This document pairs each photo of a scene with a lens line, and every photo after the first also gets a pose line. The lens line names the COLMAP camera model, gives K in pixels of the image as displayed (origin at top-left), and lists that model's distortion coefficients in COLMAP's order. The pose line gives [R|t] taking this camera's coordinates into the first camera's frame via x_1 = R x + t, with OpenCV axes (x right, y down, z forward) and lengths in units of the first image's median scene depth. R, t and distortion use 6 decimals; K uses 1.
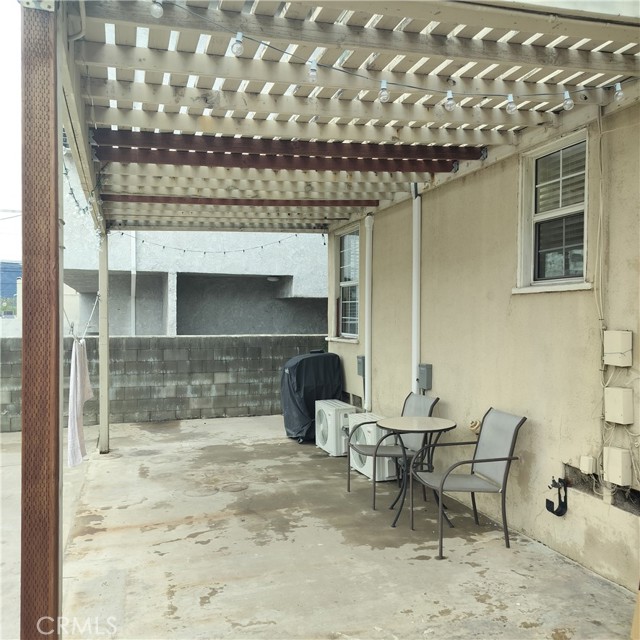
lens RADIAL K [[611.9, 0, 319.5], [0, 611.9, 324.4], [0, 0, 1]] dist [0.025869, 0.000000]
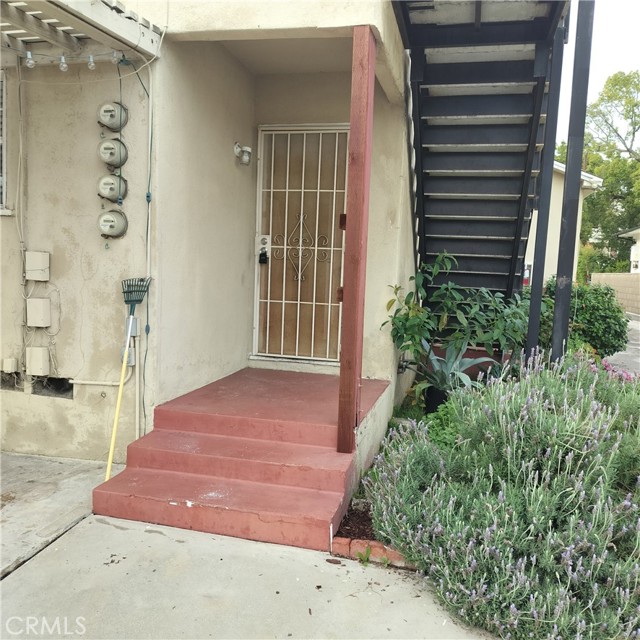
lens RADIAL K [[611.9, 0, 321.3], [0, 611.9, 317.2], [0, 0, 1]] dist [0.025869, 0.000000]
pose [[0.533598, -0.046391, 0.844465, -0.243246], [-0.028312, 0.996955, 0.072658, 0.034056], [-0.845264, -0.062679, 0.530660, -0.127148]]
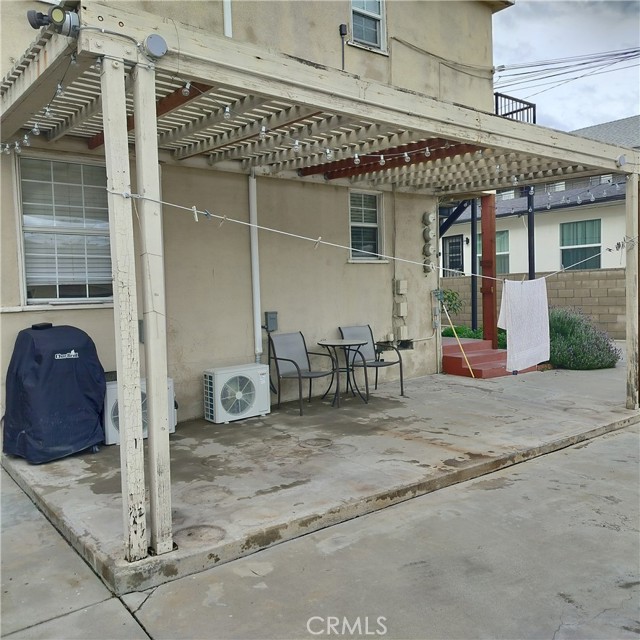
lens RADIAL K [[611.9, 0, 318.5], [0, 611.9, 322.6], [0, 0, 1]] dist [0.025869, 0.000000]
pose [[-0.368724, -0.023025, 0.929254, -1.705143], [0.046797, 0.997966, 0.043296, 0.058876], [-0.928360, 0.059450, -0.366897, 2.211813]]
